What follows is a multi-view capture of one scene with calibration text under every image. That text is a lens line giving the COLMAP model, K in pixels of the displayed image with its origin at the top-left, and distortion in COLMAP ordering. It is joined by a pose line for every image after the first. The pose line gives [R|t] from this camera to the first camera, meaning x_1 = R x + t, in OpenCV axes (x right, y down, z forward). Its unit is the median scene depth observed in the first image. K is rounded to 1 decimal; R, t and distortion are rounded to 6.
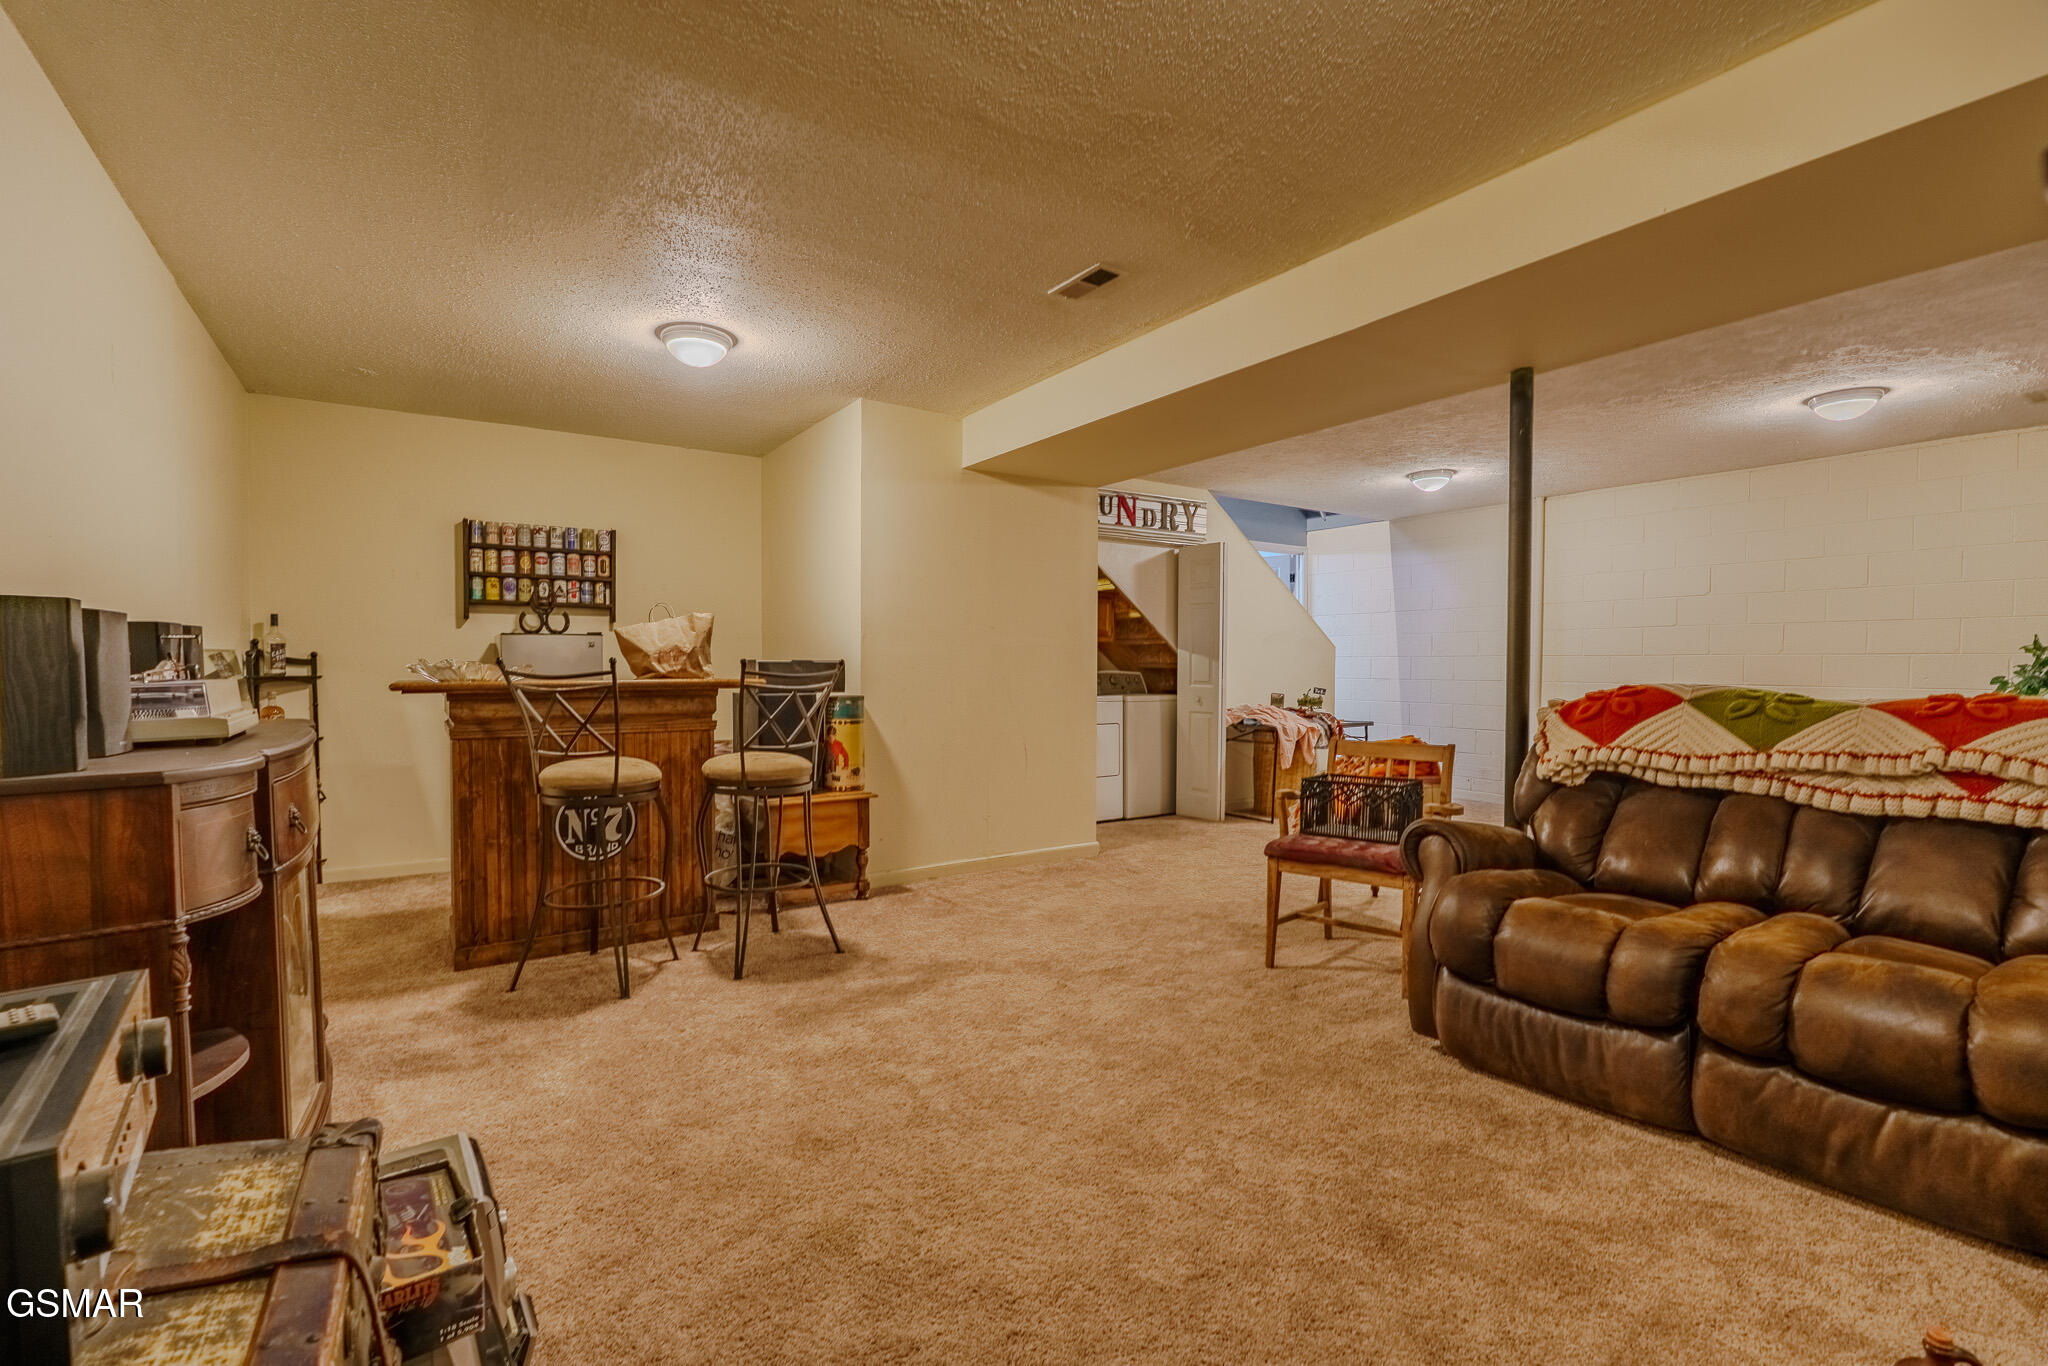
lens RADIAL K [[904.6, 0, 1016.8], [0, 904.6, 687.8], [0, 0, 1]] dist [-0.009937, 0.000845]
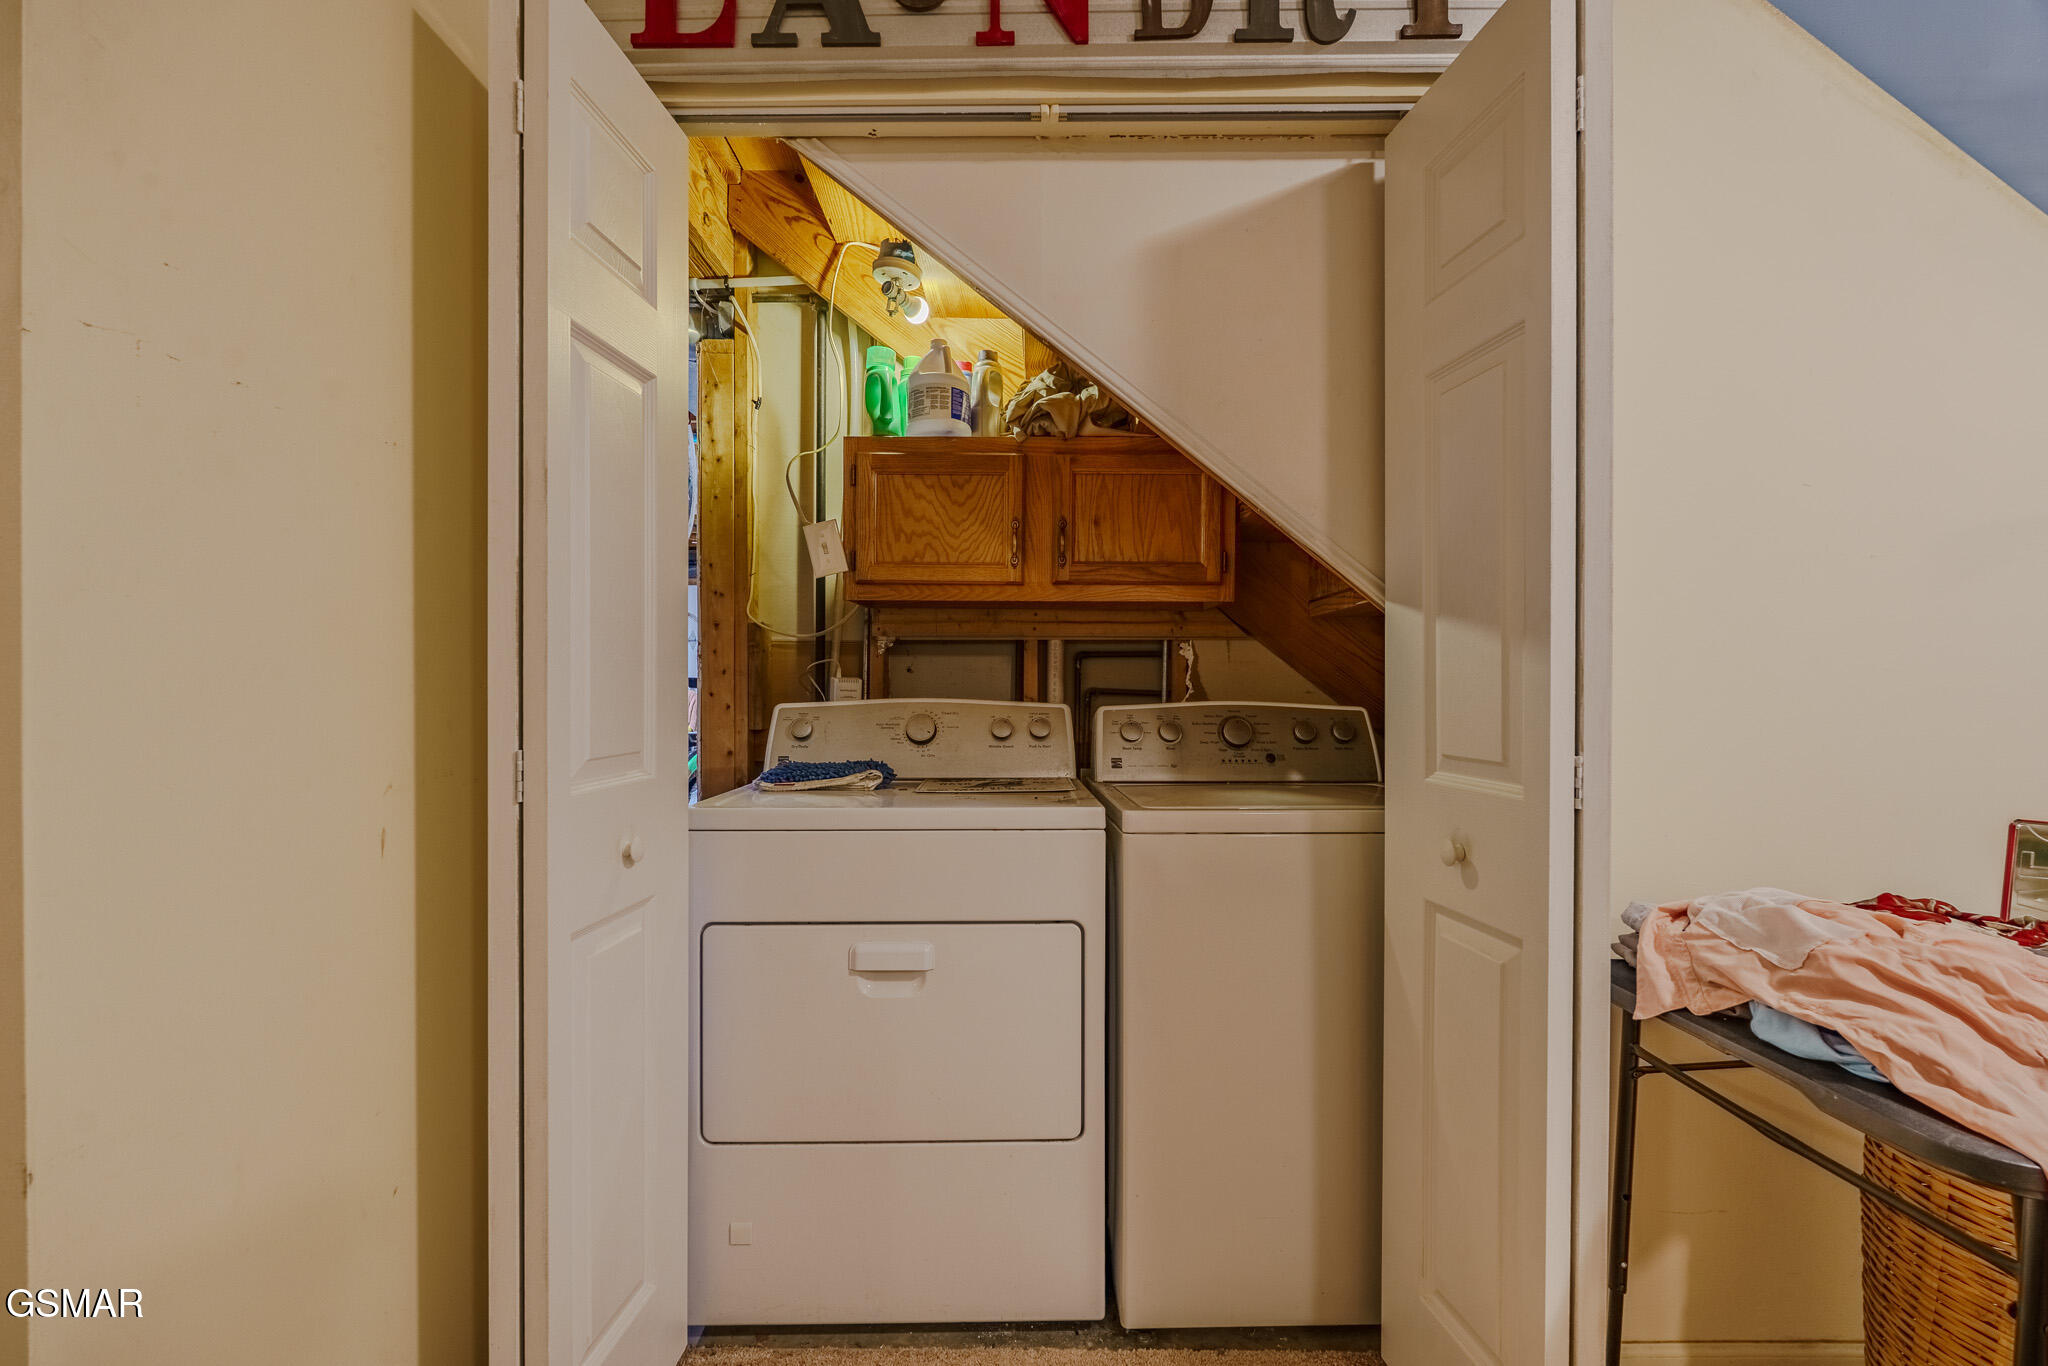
lens RADIAL K [[904.6, 0, 1016.8], [0, 904.6, 687.8], [0, 0, 1]] dist [-0.009937, 0.000845]
pose [[0.828233, -0.003394, -0.560374, 0.256770], [-0.013231, 0.999584, -0.025610, -0.017588], [0.560228, 0.028625, 0.827844, 0.876382]]
